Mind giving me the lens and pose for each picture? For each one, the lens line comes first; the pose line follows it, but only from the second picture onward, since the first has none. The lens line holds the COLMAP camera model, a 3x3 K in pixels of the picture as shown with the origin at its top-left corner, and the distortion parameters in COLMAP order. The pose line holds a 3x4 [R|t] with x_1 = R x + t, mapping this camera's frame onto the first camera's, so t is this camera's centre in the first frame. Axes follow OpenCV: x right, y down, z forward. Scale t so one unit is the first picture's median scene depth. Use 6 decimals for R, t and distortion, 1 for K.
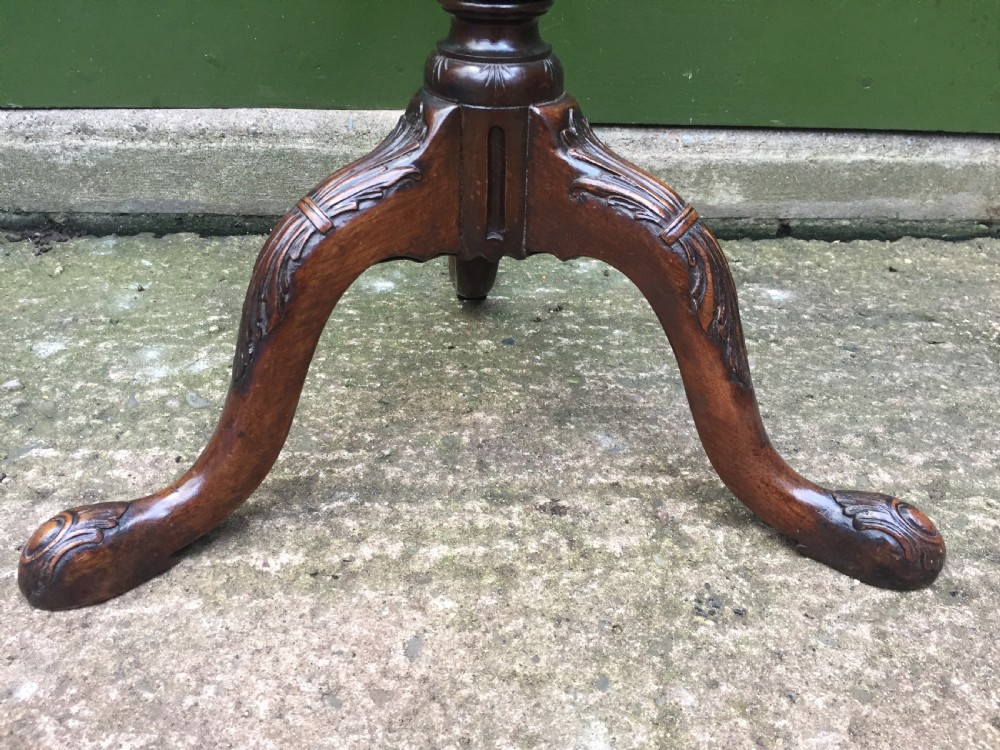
lens RADIAL K [[865.7, 0, 501.8], [0, 865.7, 377.8], [0, 0, 1]] dist [0.079587, -0.123946]
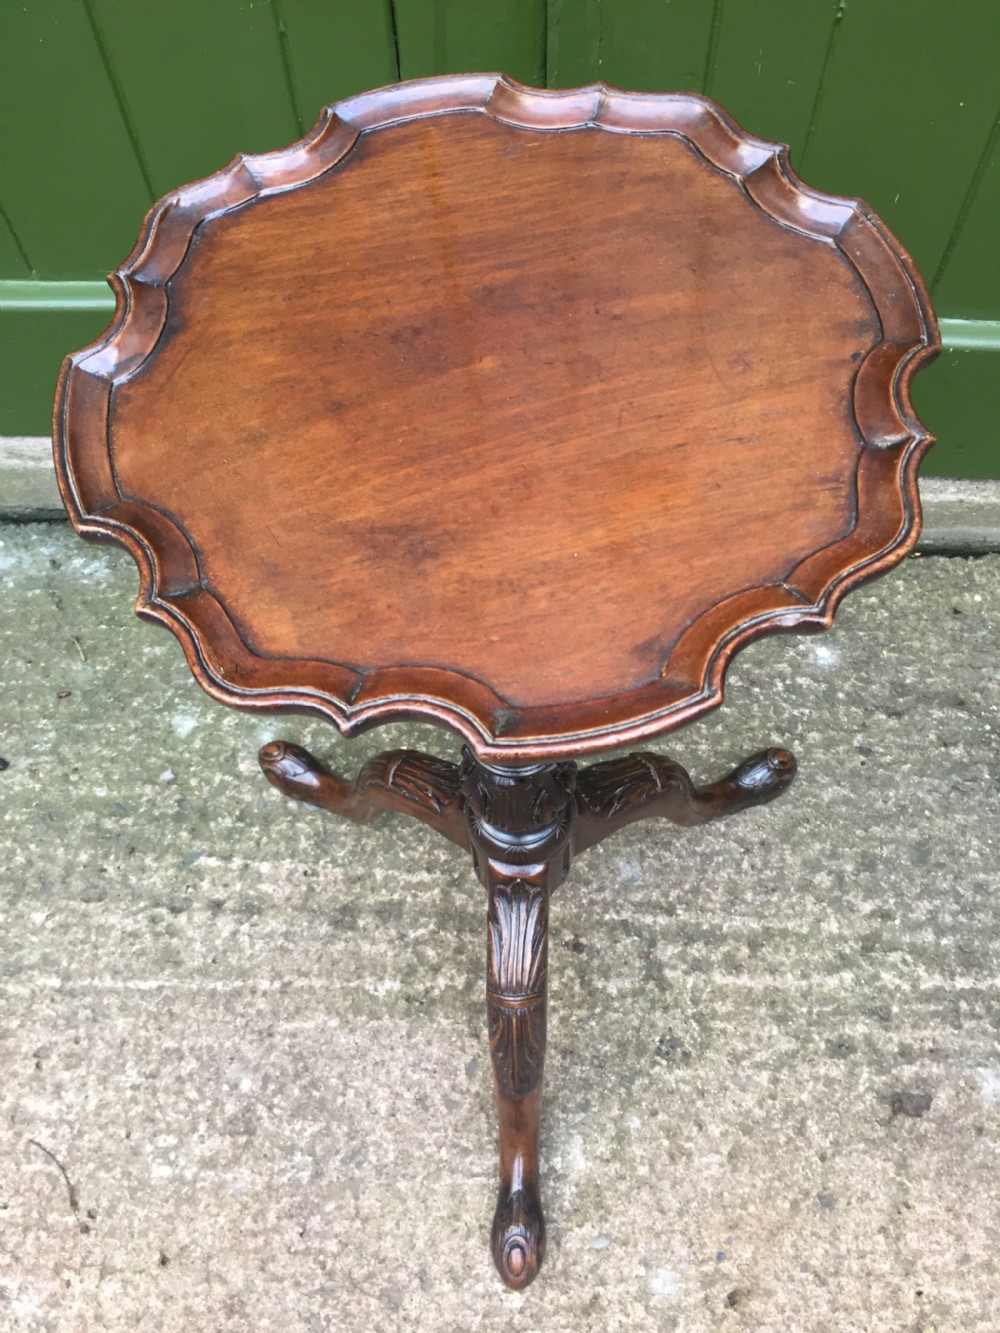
lens RADIAL K [[1150.4, 0, 500.9], [0, 1150.4, 680.8], [0, 0, 1]] dist [0.078226, -0.115673]
pose [[0.993632, 0.064011, -0.092728, 0.078750], [-0.010649, 0.872627, 0.488271, -1.021058], [0.112171, -0.484175, 0.867751, -0.373856]]
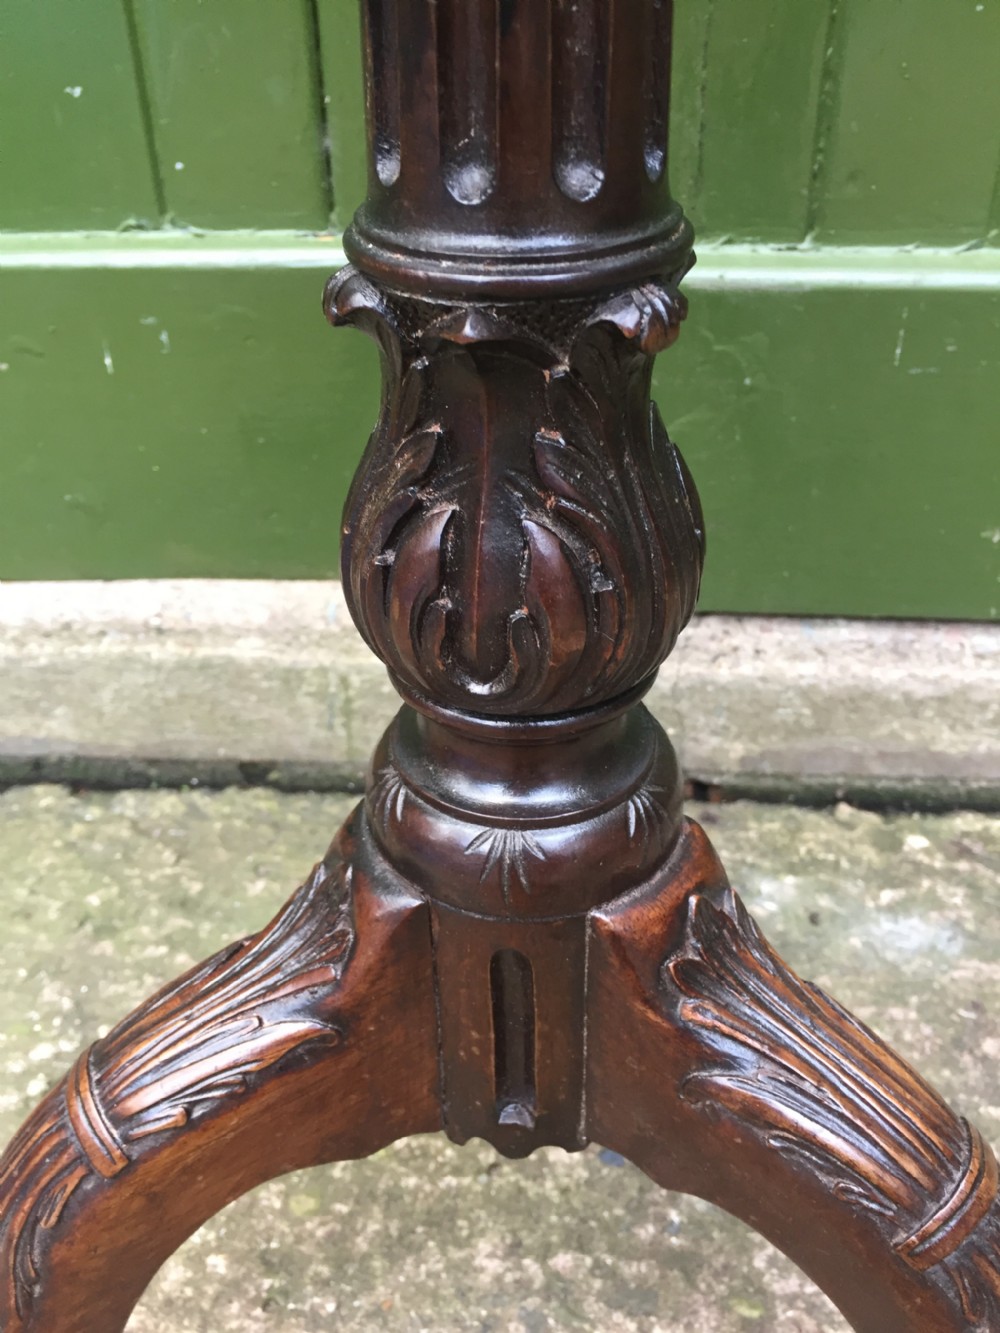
lens RADIAL K [[1172.3, 0, 501.6], [0, 1172.3, 672.6], [0, 0, 1]] dist [0.073595, -0.133008]
pose [[0.993796, 0.021226, -0.109172, 0.014641], [-0.018604, 0.999515, 0.024984, -0.391687], [0.109650, -0.022798, 0.993709, 0.417173]]
